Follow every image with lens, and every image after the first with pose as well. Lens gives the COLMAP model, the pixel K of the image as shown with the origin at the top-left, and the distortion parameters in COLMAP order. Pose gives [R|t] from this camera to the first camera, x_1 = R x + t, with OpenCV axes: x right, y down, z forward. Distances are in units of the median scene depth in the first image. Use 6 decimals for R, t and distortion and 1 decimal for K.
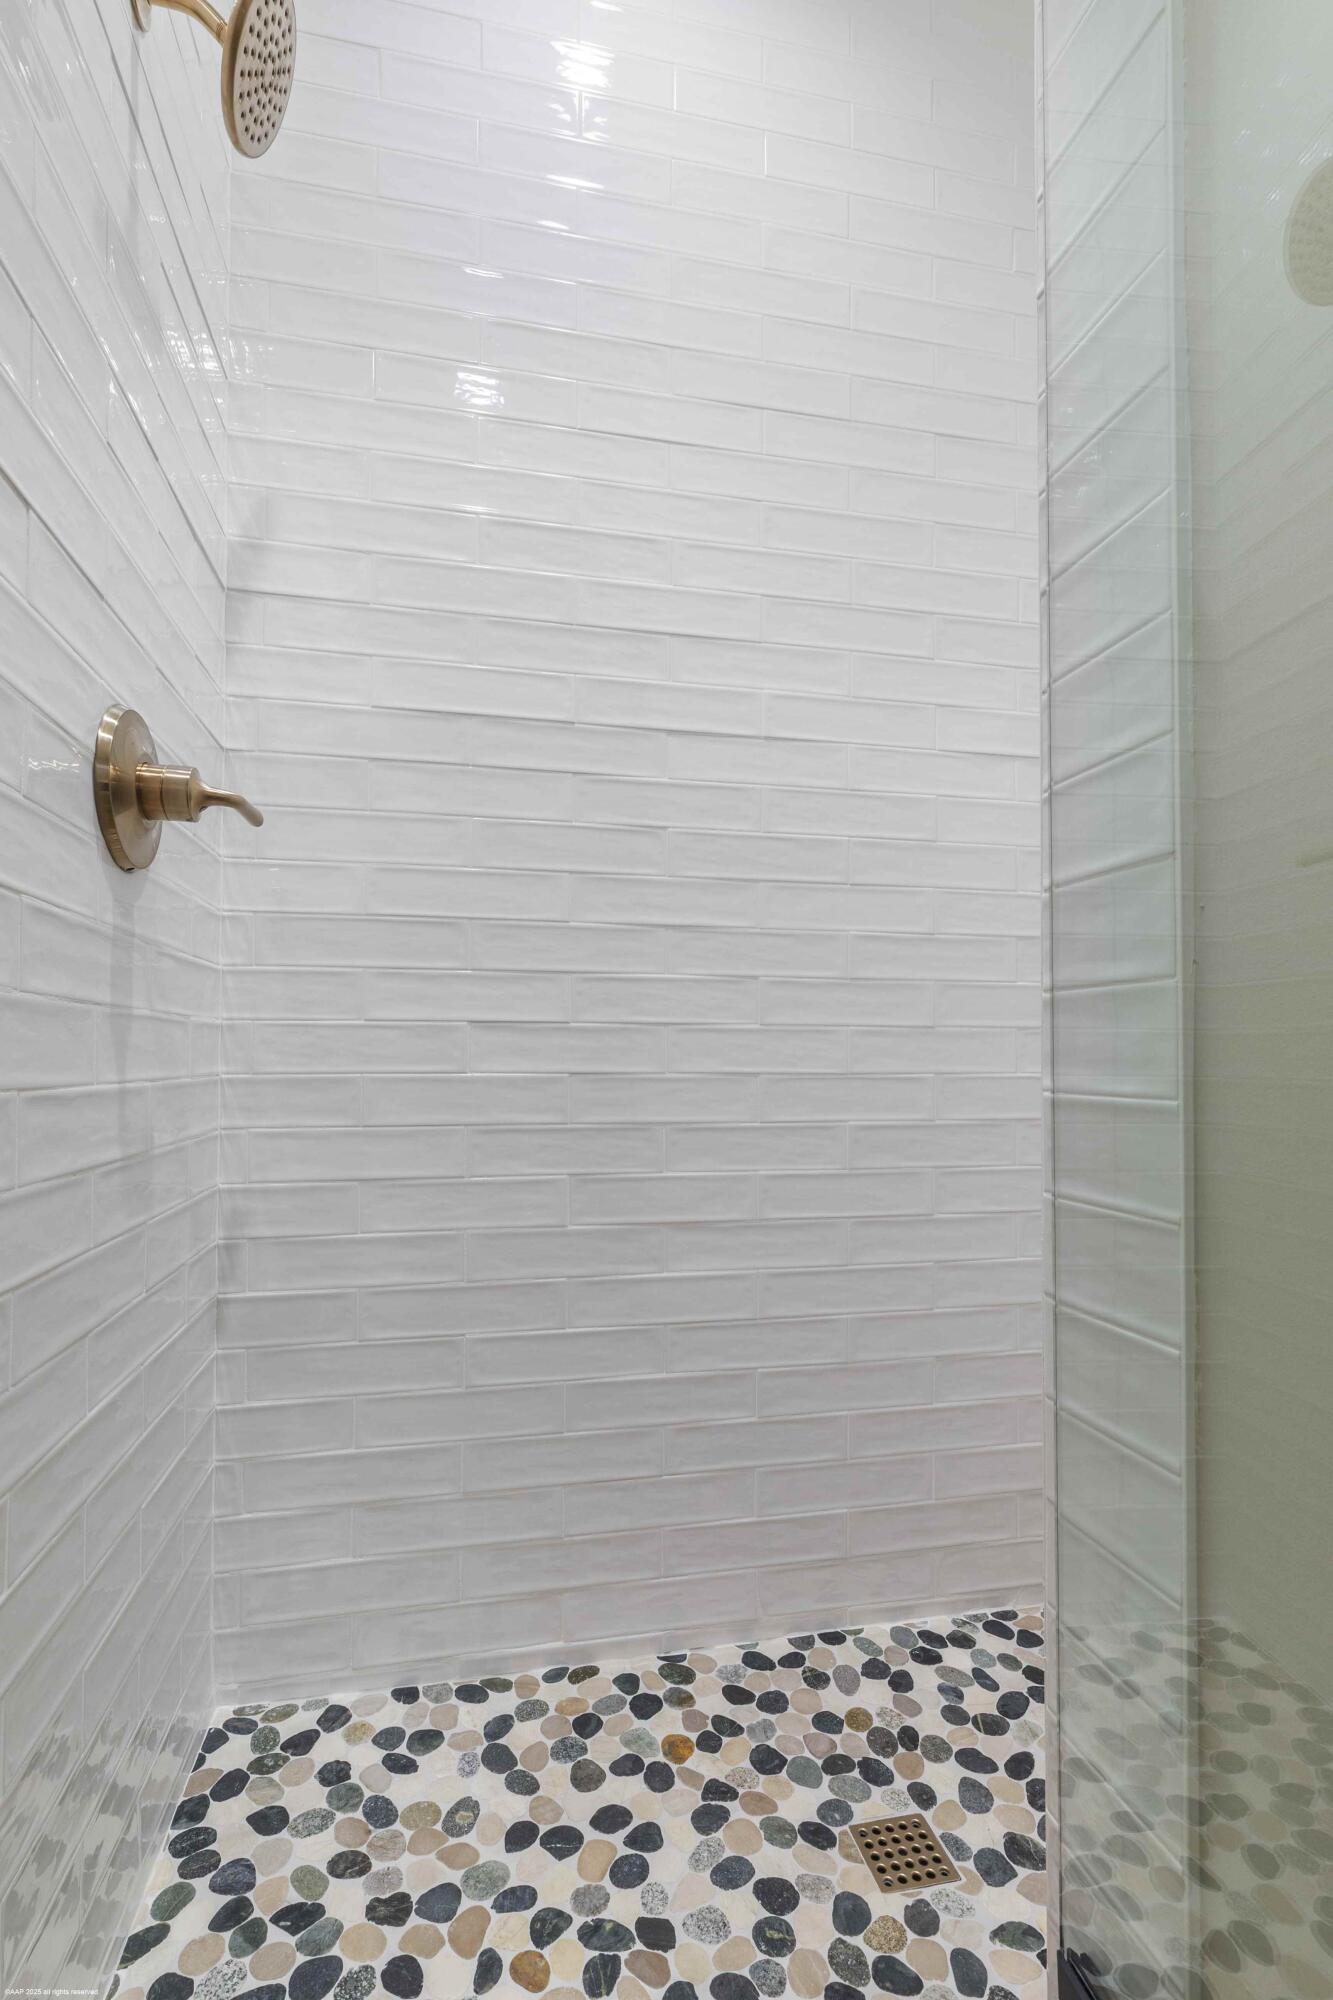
lens RADIAL K [[911.3, 0, 667.6], [0, 911.3, 1015.9], [0, 0, 1]] dist [0.006050, -0.000457]
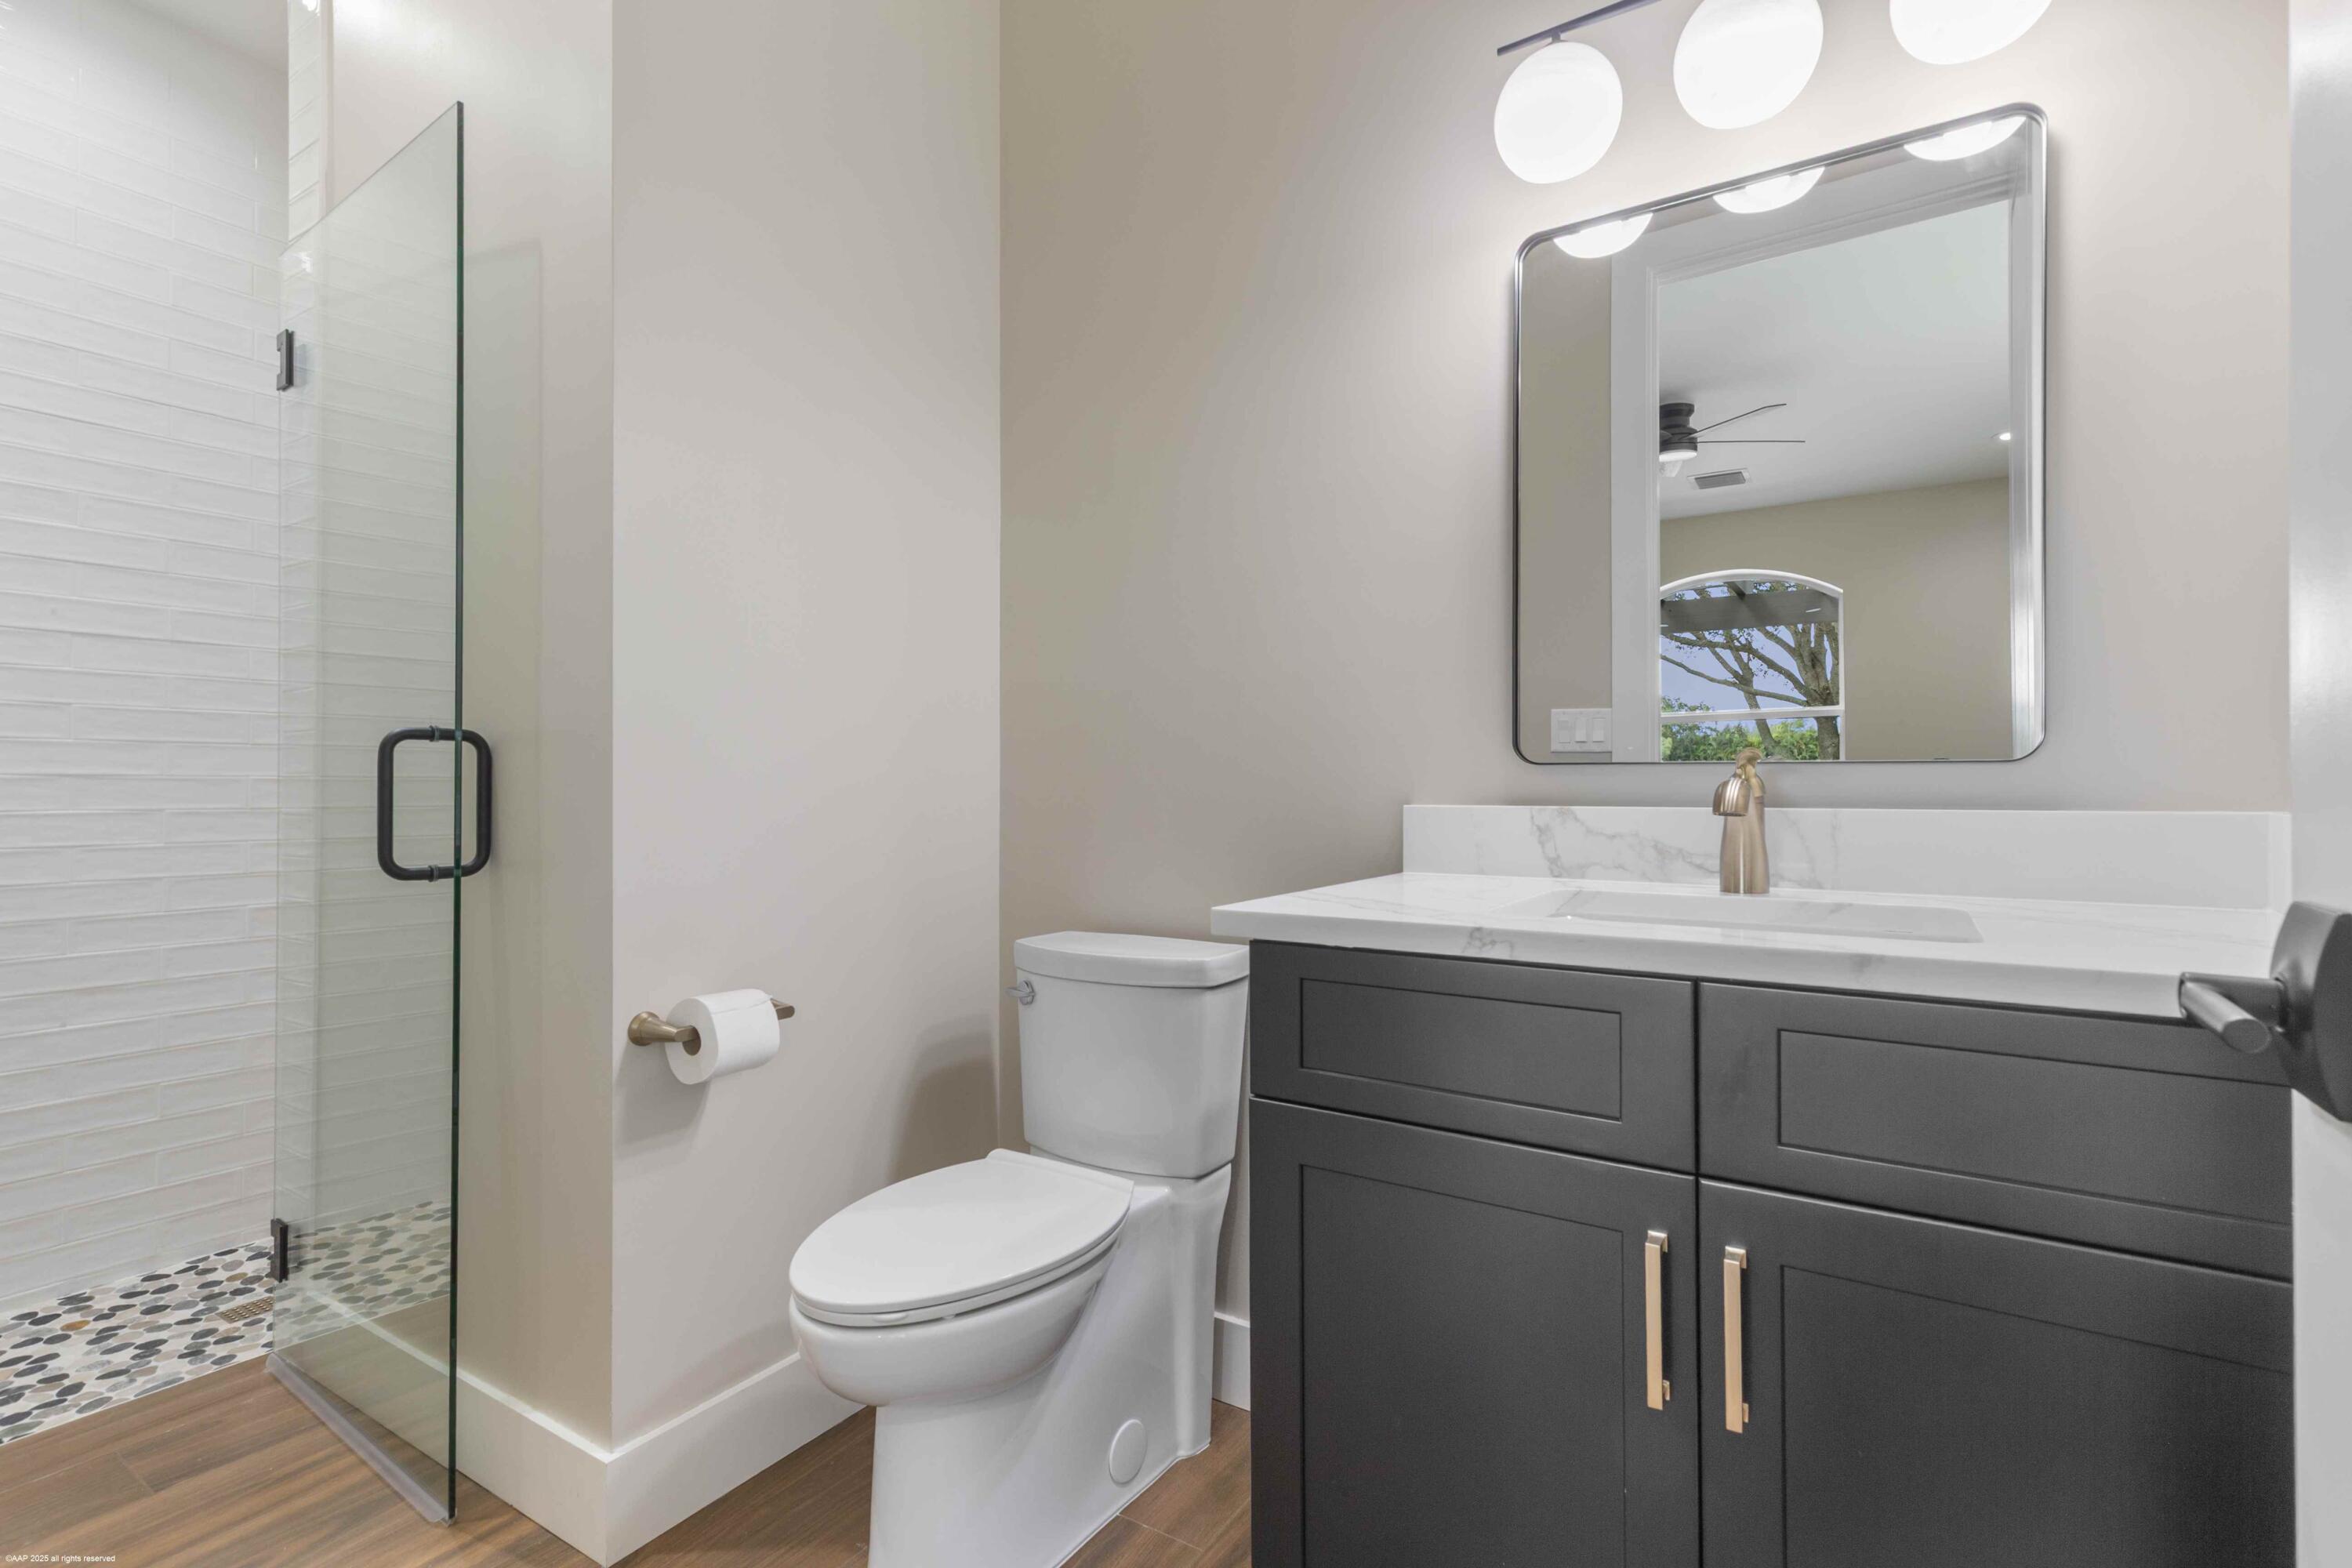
lens RADIAL K [[1071.7, 0, 1153.7], [0, 1071.7, 781.7], [0, 0, 1]] dist [0.006050, -0.000457]
pose [[0.711958, 0.006299, 0.702193, 0.021657], [-0.032073, 0.999208, 0.023556, -0.200219], [-0.701489, -0.039292, 0.711597, -1.458285]]
